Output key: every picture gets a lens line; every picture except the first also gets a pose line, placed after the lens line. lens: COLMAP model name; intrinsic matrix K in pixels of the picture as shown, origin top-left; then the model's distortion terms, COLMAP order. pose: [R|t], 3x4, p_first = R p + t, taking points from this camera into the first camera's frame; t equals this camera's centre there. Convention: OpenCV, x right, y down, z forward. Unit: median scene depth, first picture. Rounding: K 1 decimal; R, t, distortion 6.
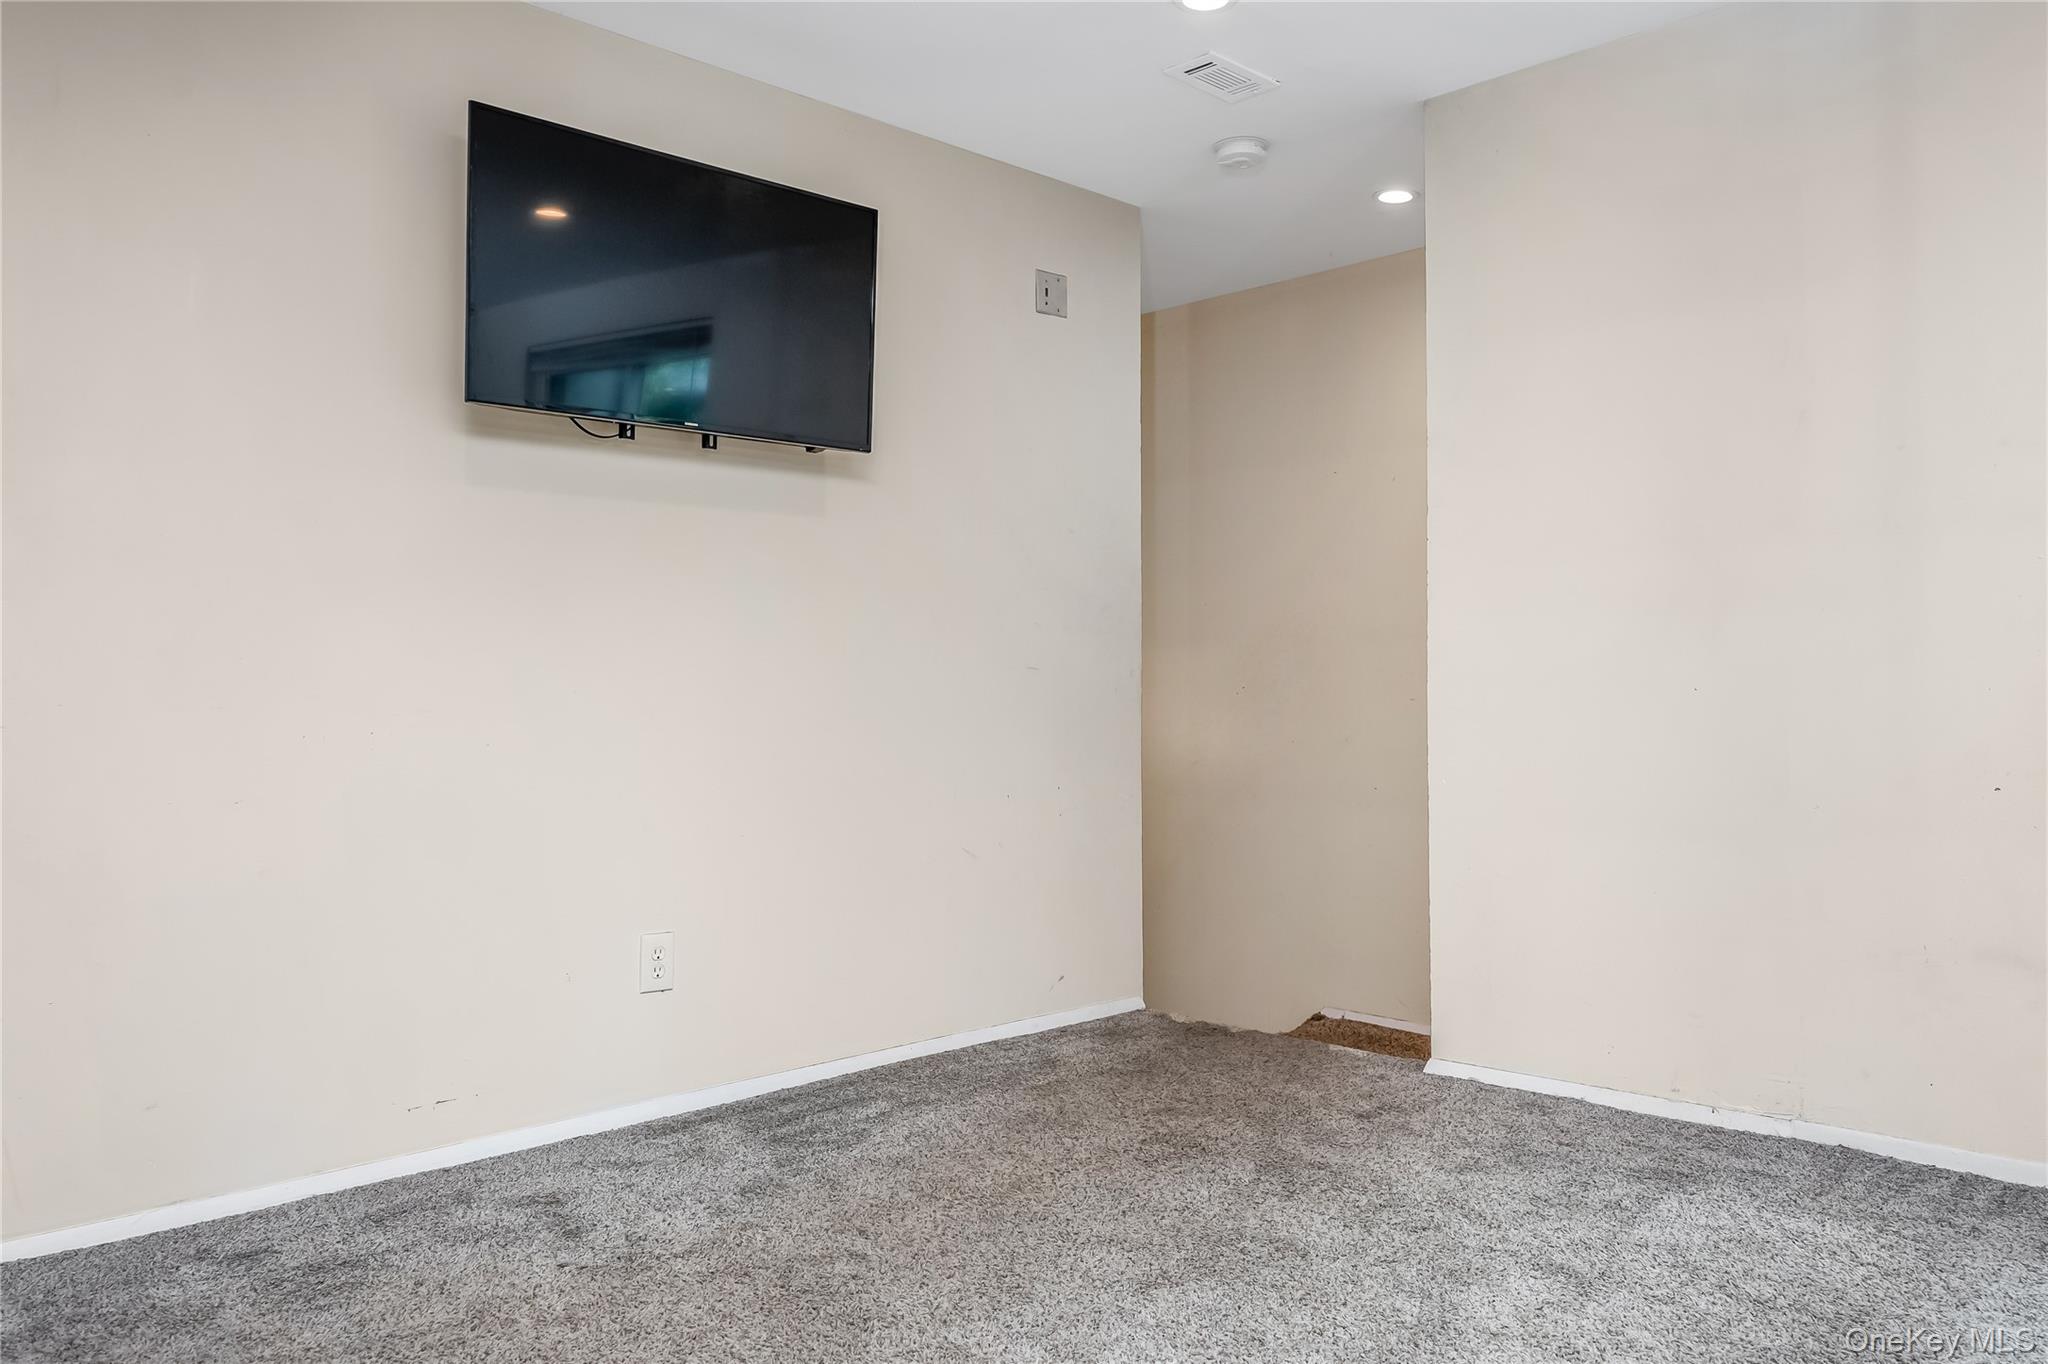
lens RADIAL K [[1510.0, 0, 1028.2], [0, 1510.0, 712.9], [0, 0, 1]] dist [0.000700, -0.002215]
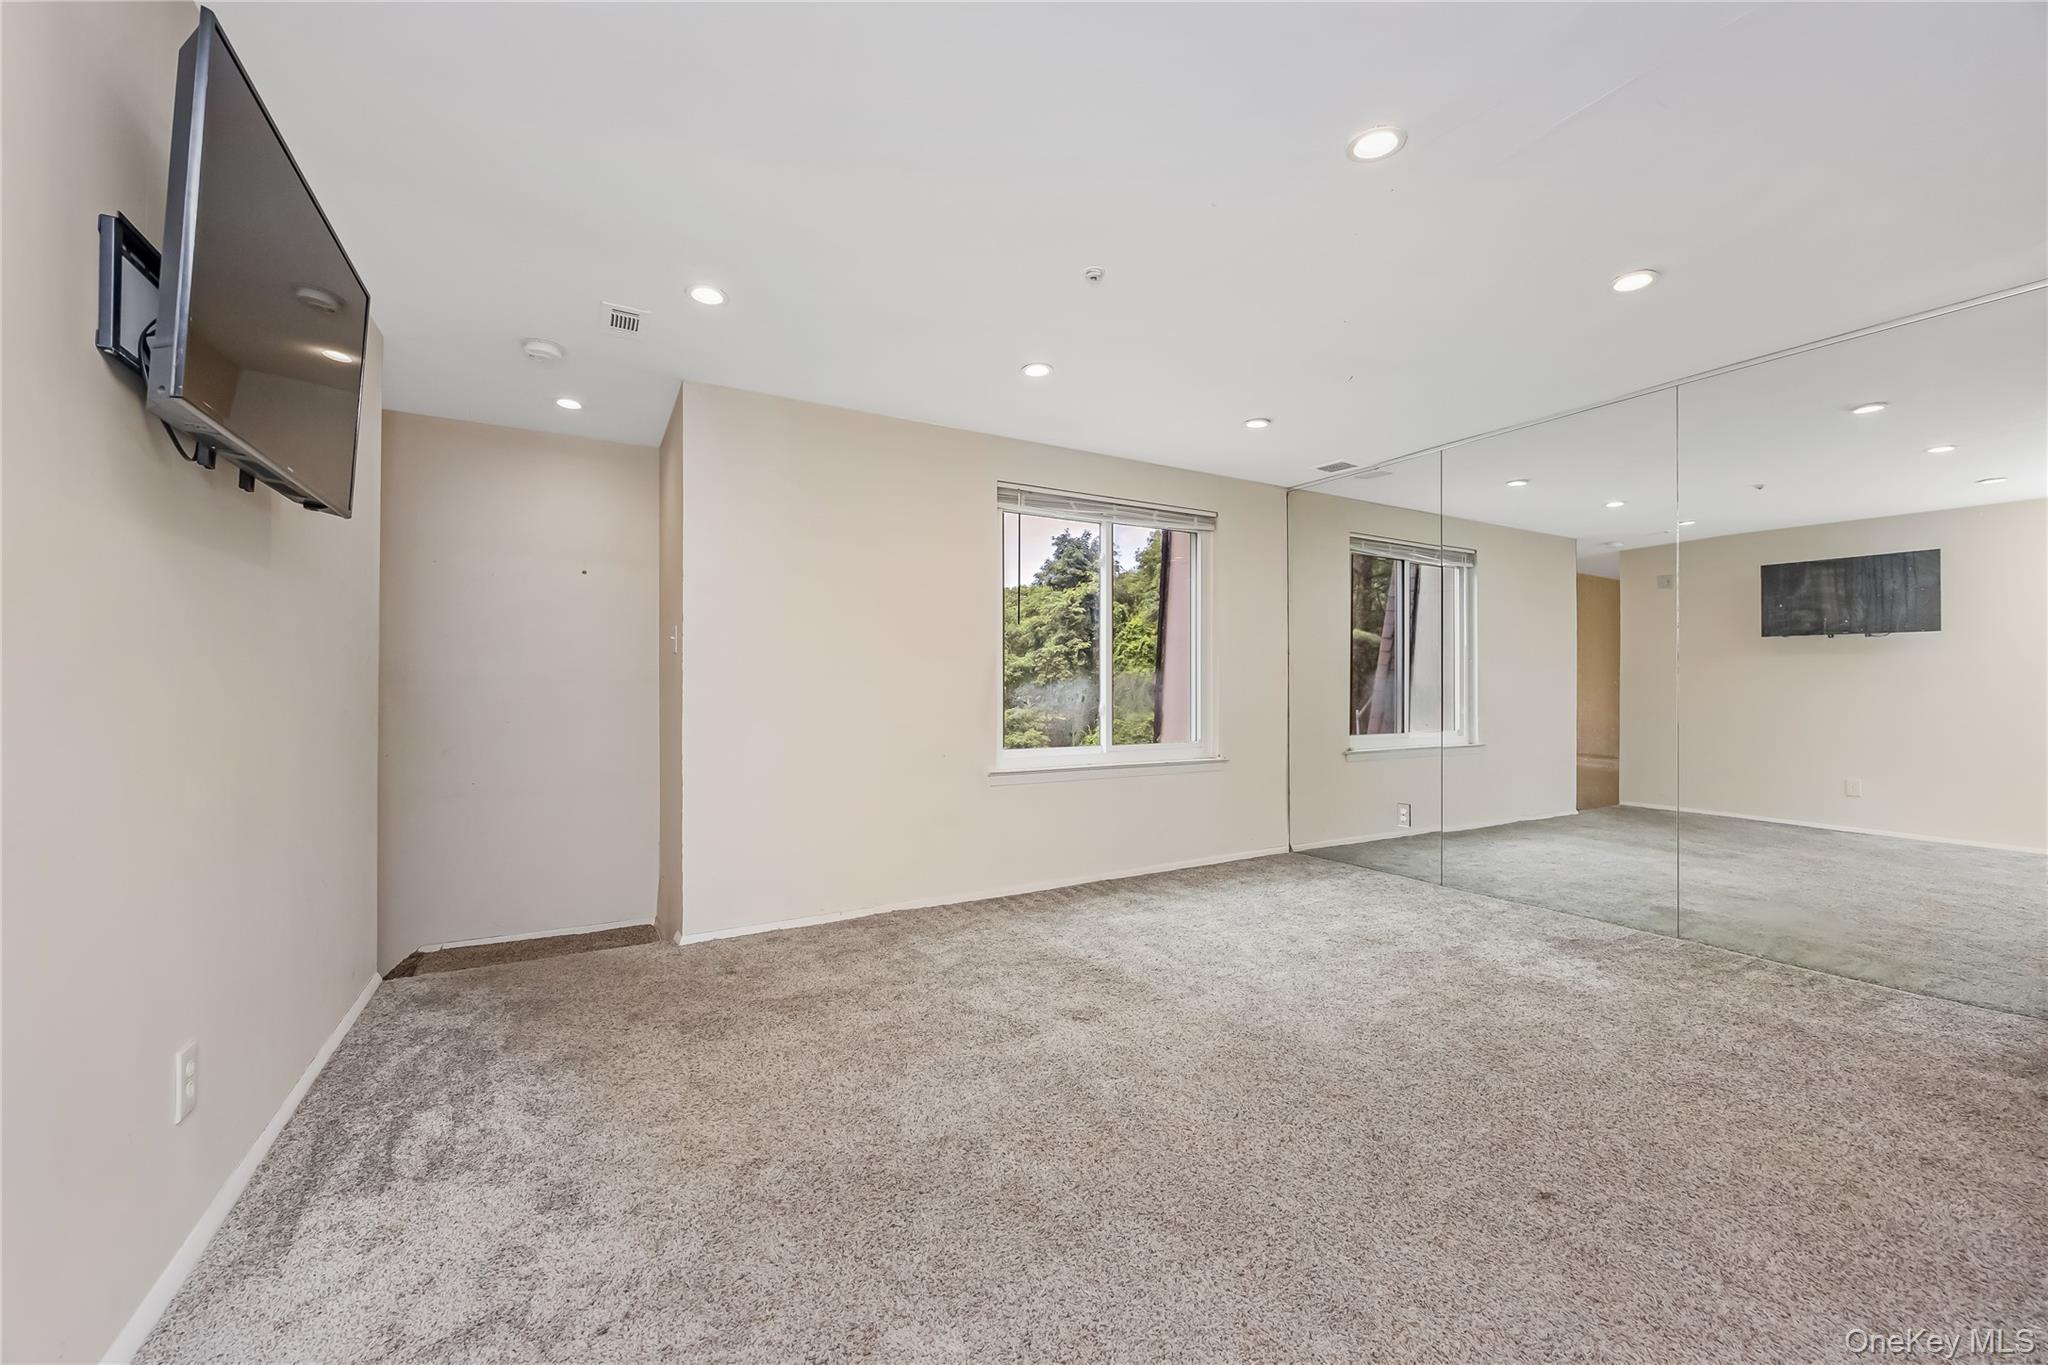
lens RADIAL K [[790.5, 0, 1029.4], [0, 790.5, 686.4], [0, 0, 1]] dist [-0.001474, 0.000011]
pose [[0.247722, 0.011500, 0.968763, -0.648450], [0.005432, 0.999897, -0.013259, -0.051856], [-0.968816, 0.008547, 0.247634, 0.502261]]
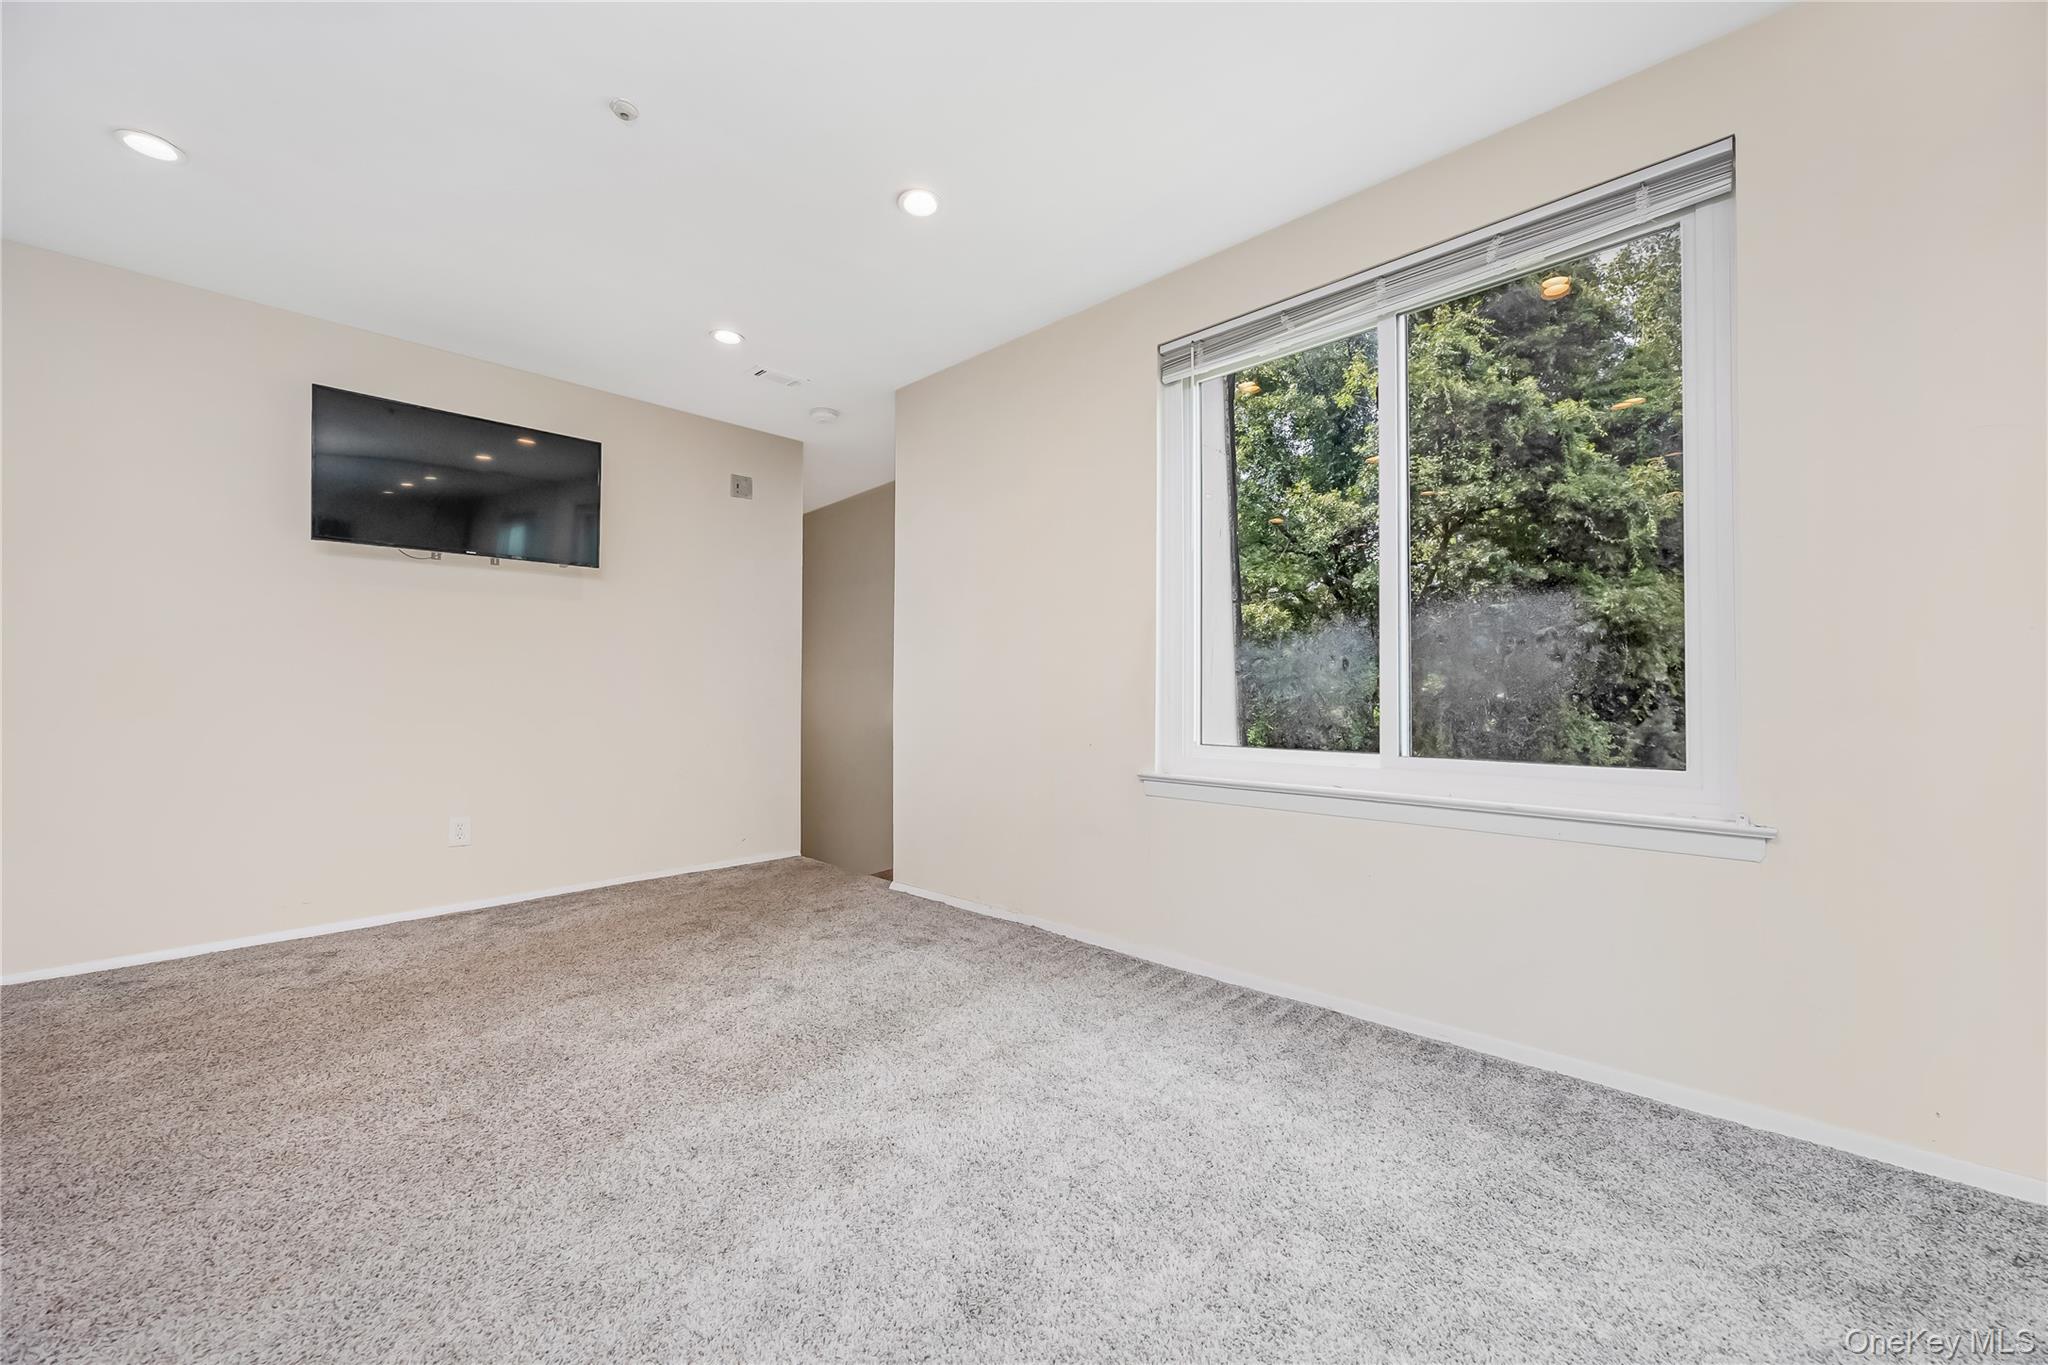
lens RADIAL K [[790.5, 0, 1029.4], [0, 790.5, 686.4], [0, 0, 1]] dist [-0.001474, 0.000011]
pose [[0.999385, 0.009747, 0.033692, 0.519475], [-0.009152, 0.999800, -0.017759, -0.007603], [-0.033859, 0.017440, 0.999274, -0.037893]]
